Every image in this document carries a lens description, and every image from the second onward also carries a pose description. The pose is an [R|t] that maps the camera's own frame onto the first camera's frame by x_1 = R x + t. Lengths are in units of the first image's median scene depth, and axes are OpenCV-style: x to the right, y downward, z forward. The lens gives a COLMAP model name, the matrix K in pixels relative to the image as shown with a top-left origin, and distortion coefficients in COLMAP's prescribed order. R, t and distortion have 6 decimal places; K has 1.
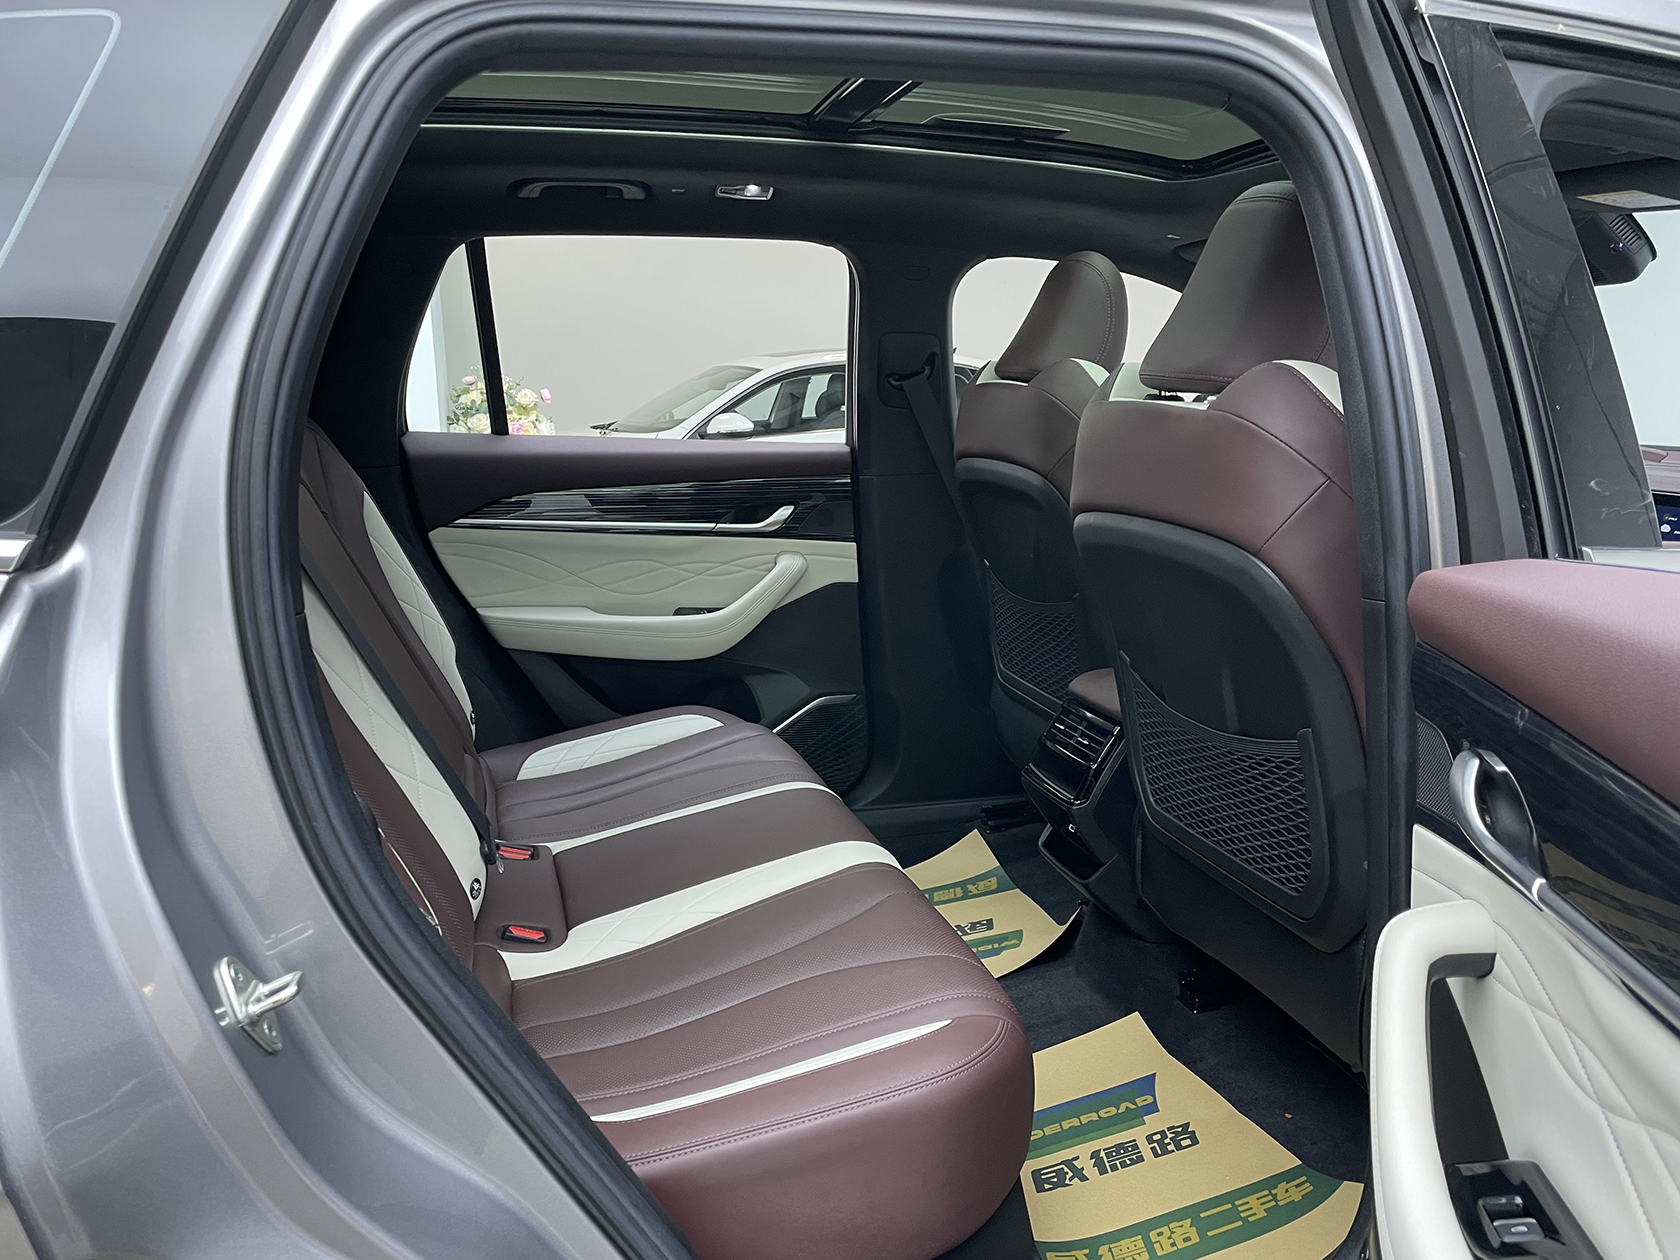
lens RADIAL K [[1261.0, 0, 829.5], [0, 1261.0, 654.0], [0, 0, 1]] dist [0.093867, -0.127327]
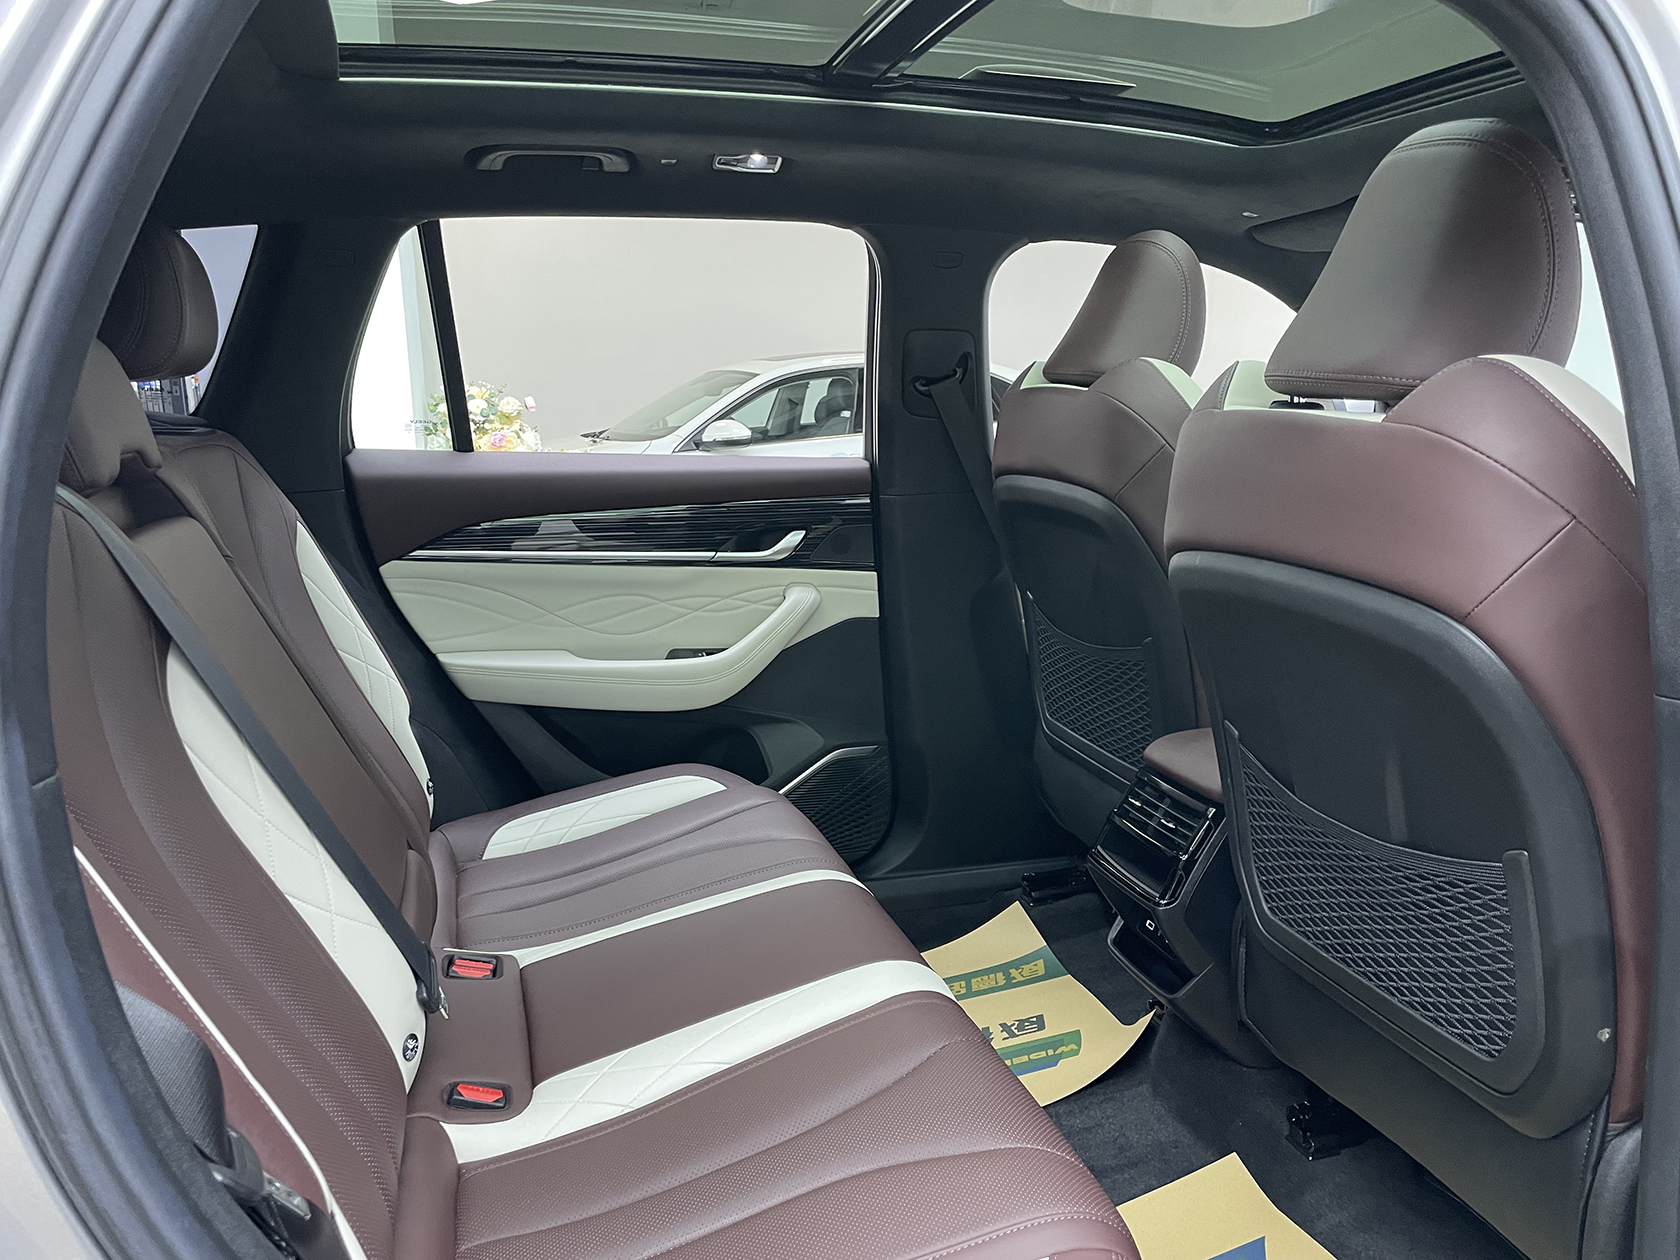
lens RADIAL K [[1261.0, 0, 829.5], [0, 1261.0, 654.0], [0, 0, 1]] dist [0.093867, -0.127327]
pose [[0.999968, -0.007278, 0.003251, -0.016479], [0.007289, 0.999968, -0.003349, -0.032648], [-0.003227, 0.003372, 0.999989, 0.147827]]
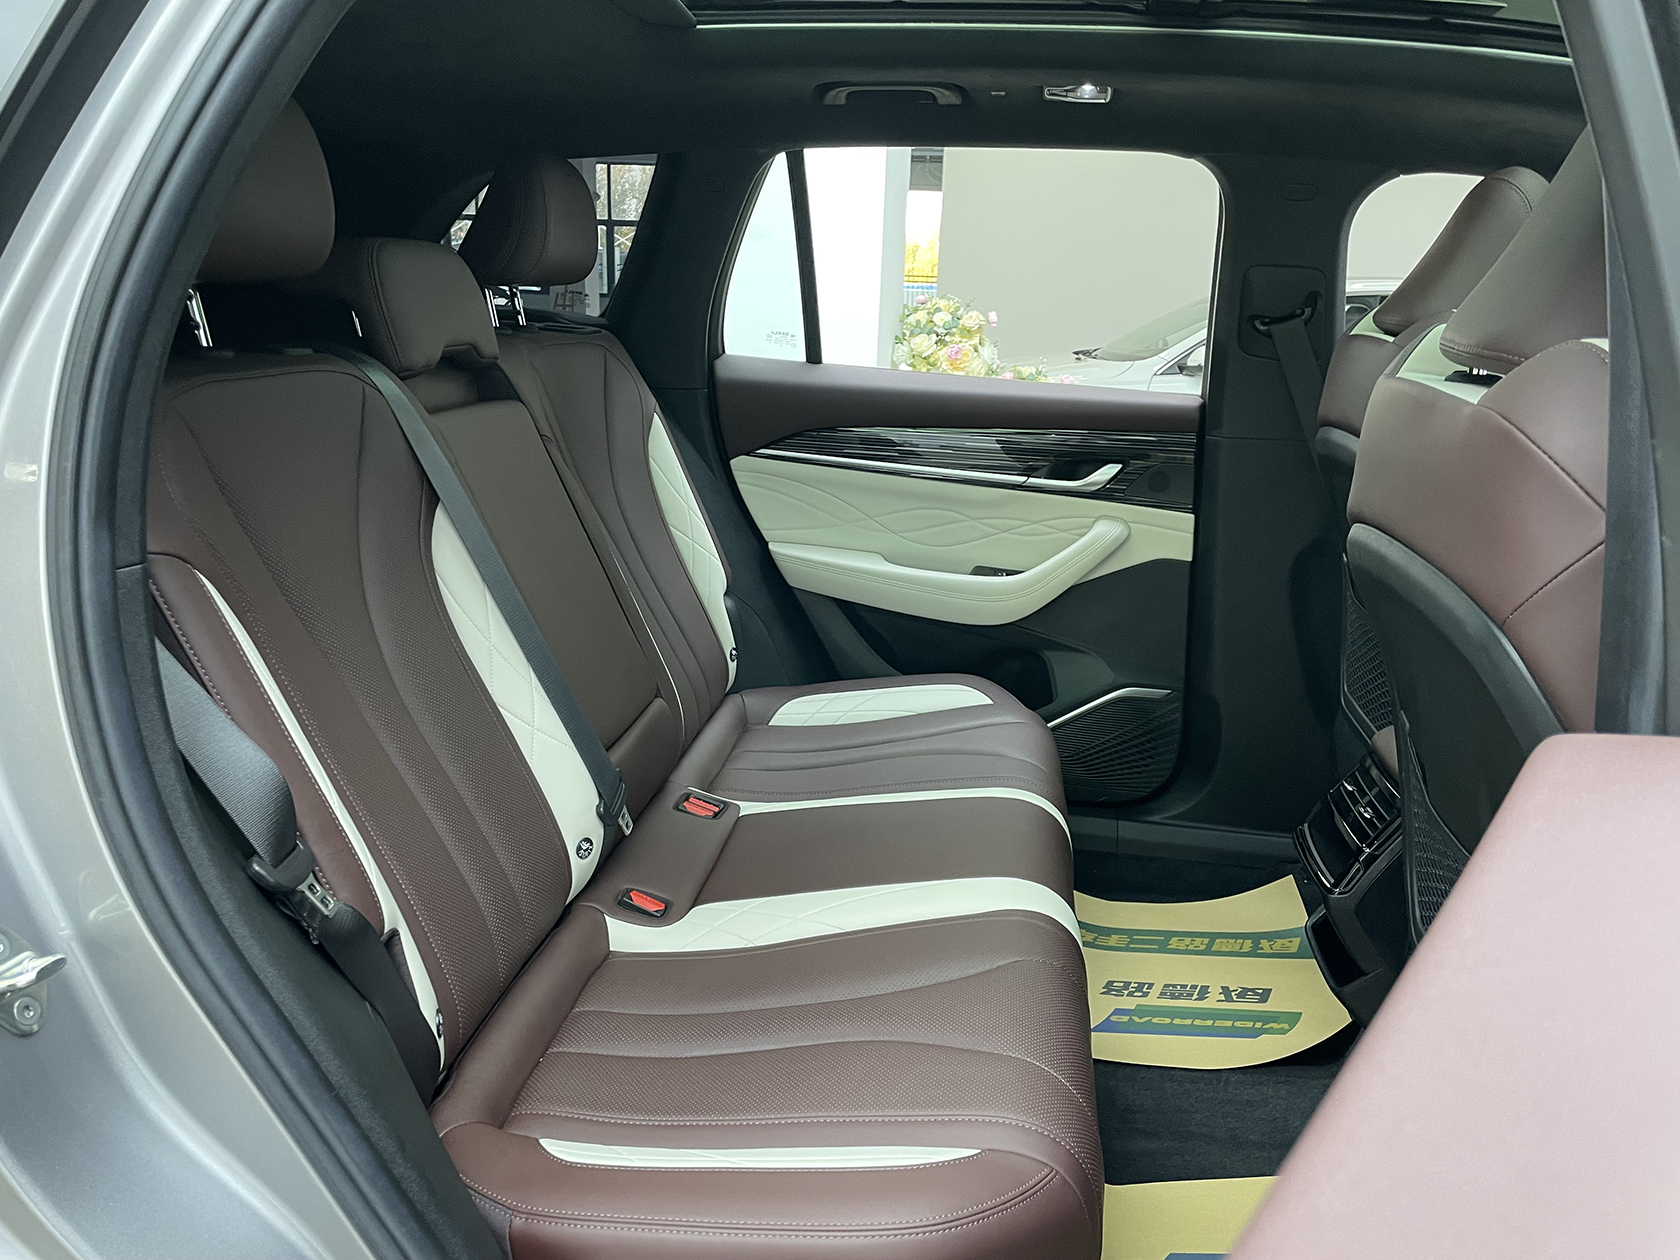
lens RADIAL K [[1256.6, 0, 831.1], [0, 1256.6, 648.0], [0, 0, 1]] dist [0.091283, -0.119848]
pose [[0.914645, 0.149908, -0.375435, 0.147034], [-0.128531, 0.988350, 0.081510, -0.042448], [0.383280, -0.026298, 0.923258, 0.133622]]
